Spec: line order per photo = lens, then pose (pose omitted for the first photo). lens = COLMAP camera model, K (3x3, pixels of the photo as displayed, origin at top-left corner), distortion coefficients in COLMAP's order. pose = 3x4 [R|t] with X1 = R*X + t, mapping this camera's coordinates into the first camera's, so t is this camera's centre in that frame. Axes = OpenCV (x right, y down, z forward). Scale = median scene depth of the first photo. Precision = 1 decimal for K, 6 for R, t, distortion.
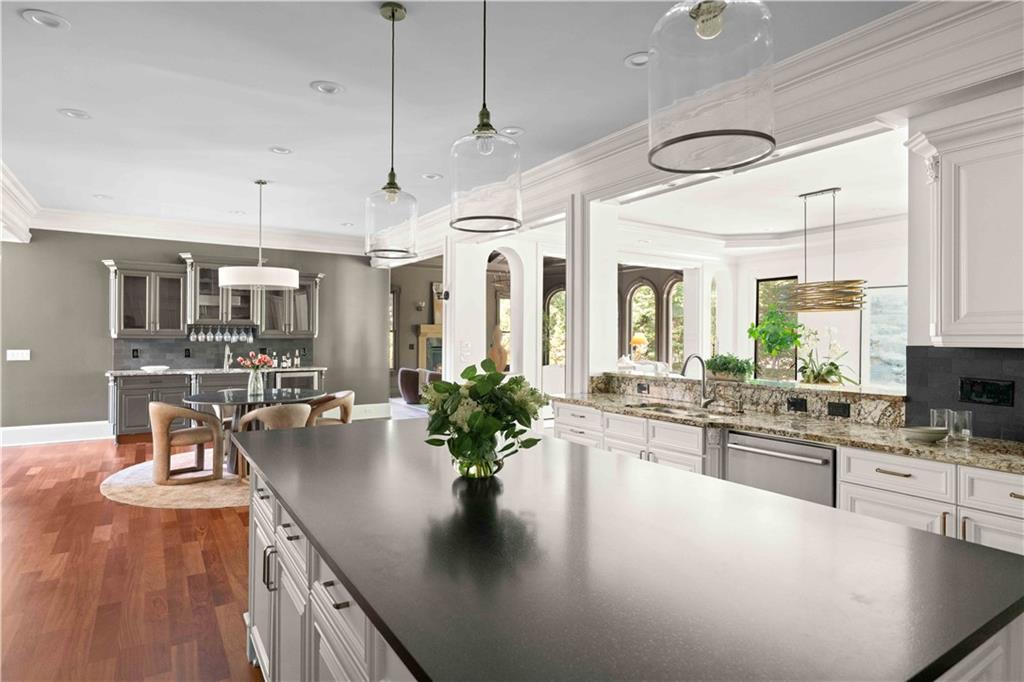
lens RADIAL K [[563.7, 0, 512.0], [0, 563.7, 341.0], [0, 0, 1]] dist [0.000928, 0.000124]
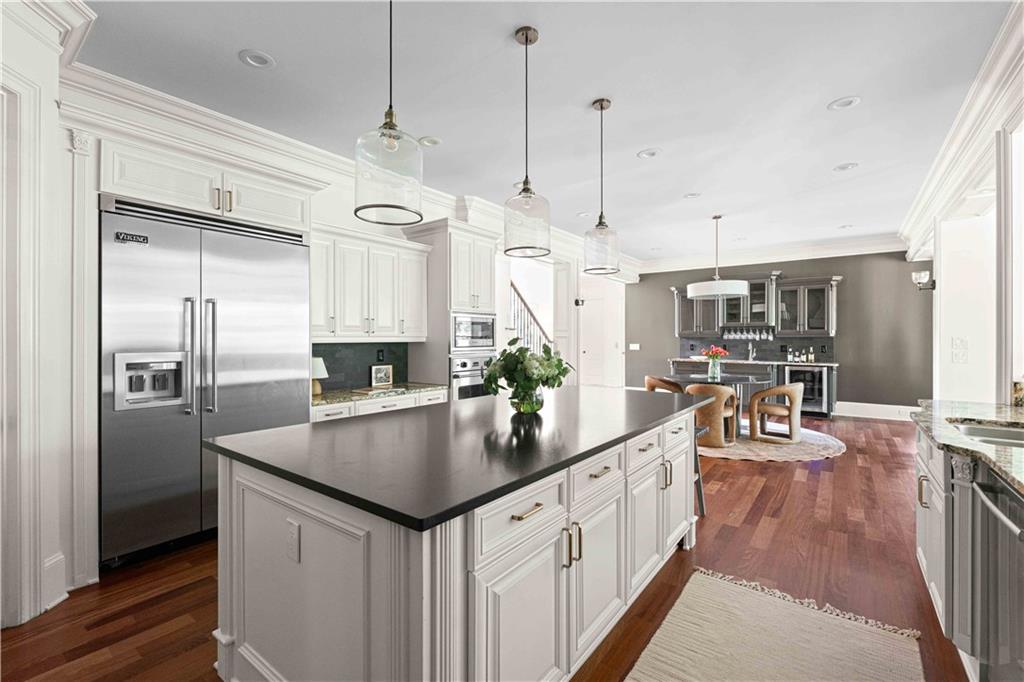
lens RADIAL K [[448.9, 0, 512.0], [0, 448.9, 341.0], [0, 0, 1]] dist [-0.000139, -0.000026]
pose [[0.342951, 0.001790, -0.939352, 0.285517], [-0.006195, 0.999981, -0.000356, 0.008784], [0.939333, 0.005941, 0.342956, 0.143934]]
